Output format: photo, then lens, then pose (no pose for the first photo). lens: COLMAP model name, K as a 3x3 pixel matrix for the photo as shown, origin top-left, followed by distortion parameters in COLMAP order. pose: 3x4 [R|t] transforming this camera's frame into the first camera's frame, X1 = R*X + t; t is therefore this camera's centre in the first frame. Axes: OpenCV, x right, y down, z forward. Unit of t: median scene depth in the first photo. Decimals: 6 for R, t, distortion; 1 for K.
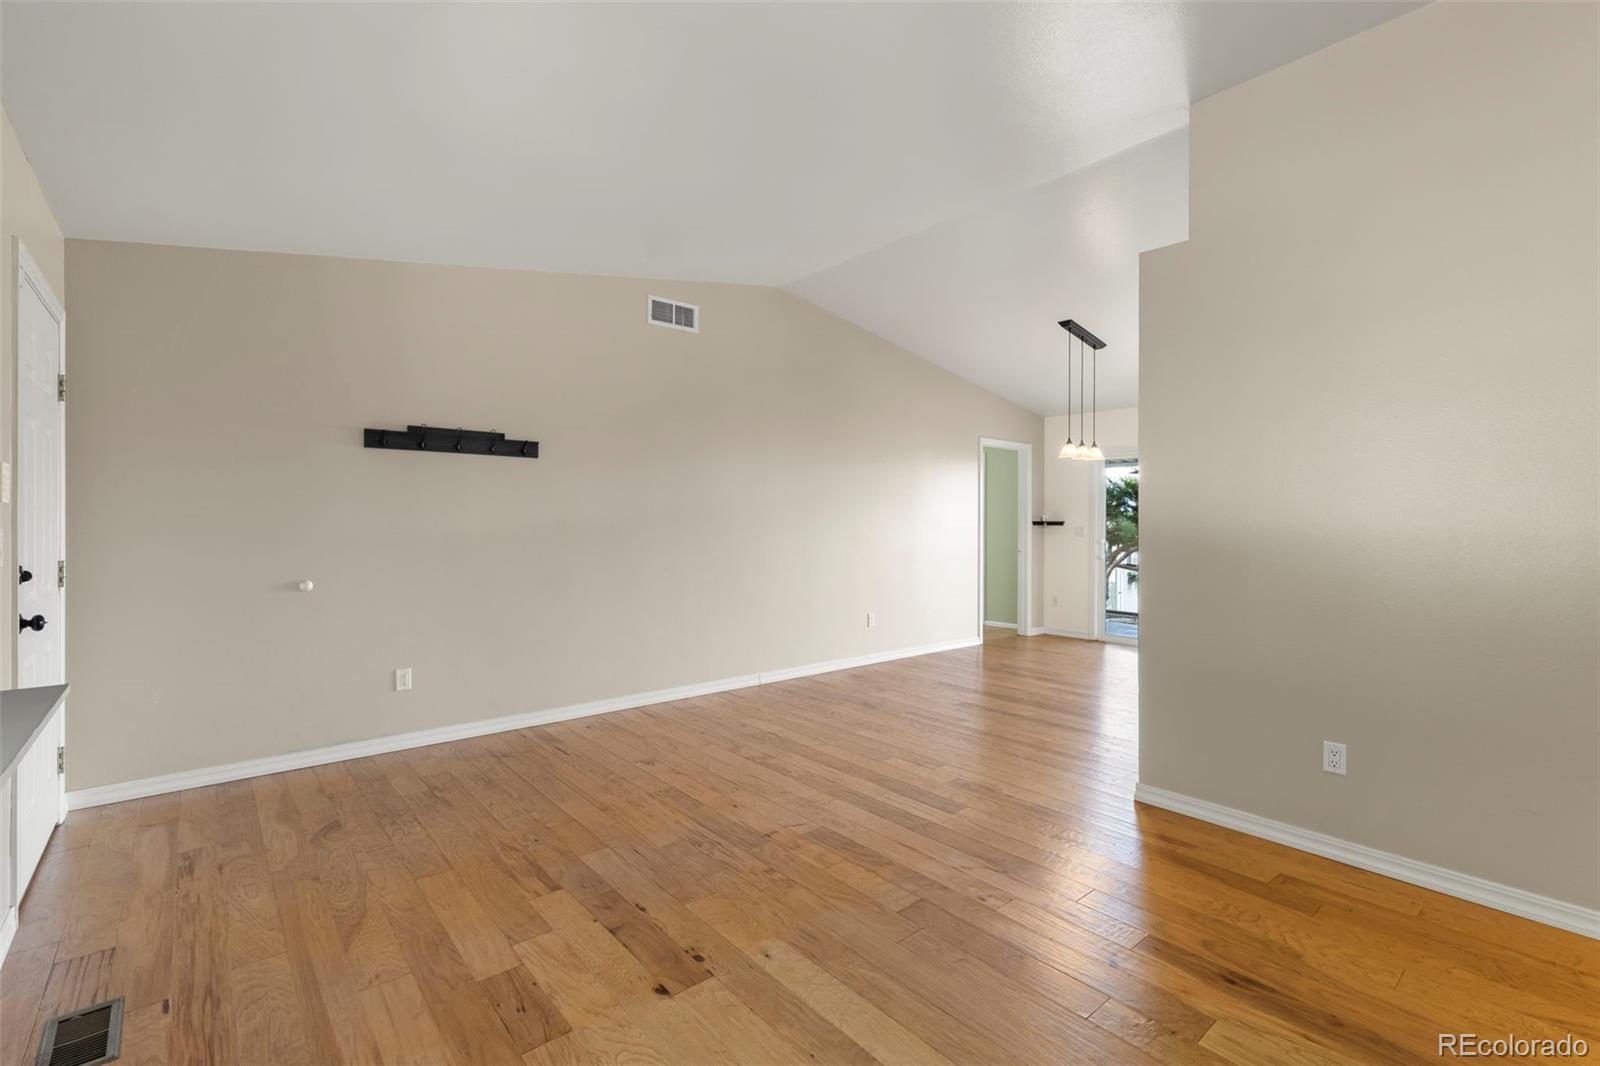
lens RADIAL K [[718.6, 0, 832.5], [0, 718.6, 519.8], [0, 0, 1]] dist [0.015746, -0.000178]
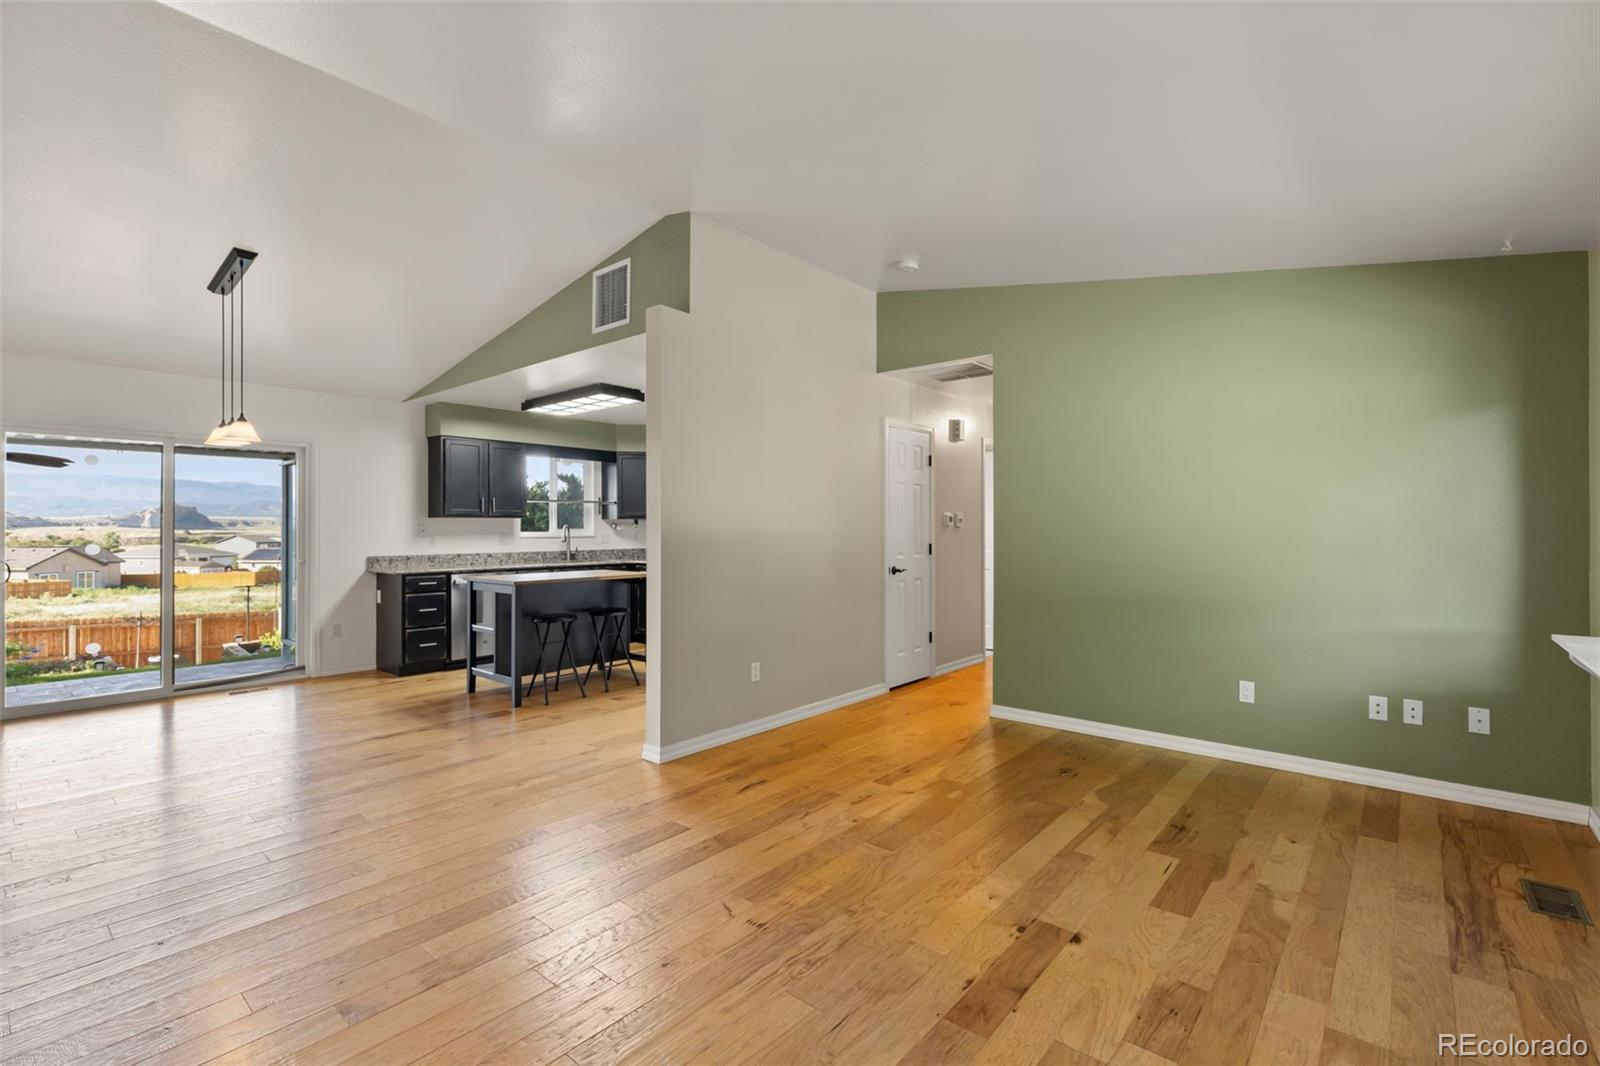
lens RADIAL K [[718.6, 0, 802.4], [0, 718.6, 533.1], [0, 0, 1]] dist [0.015746, -0.000178]
pose [[-0.146692, -0.005830, 0.989165, -0.995452], [-0.007542, 0.999960, 0.004775, 0.009306], [-0.989153, -0.006760, -0.146731, 1.230346]]
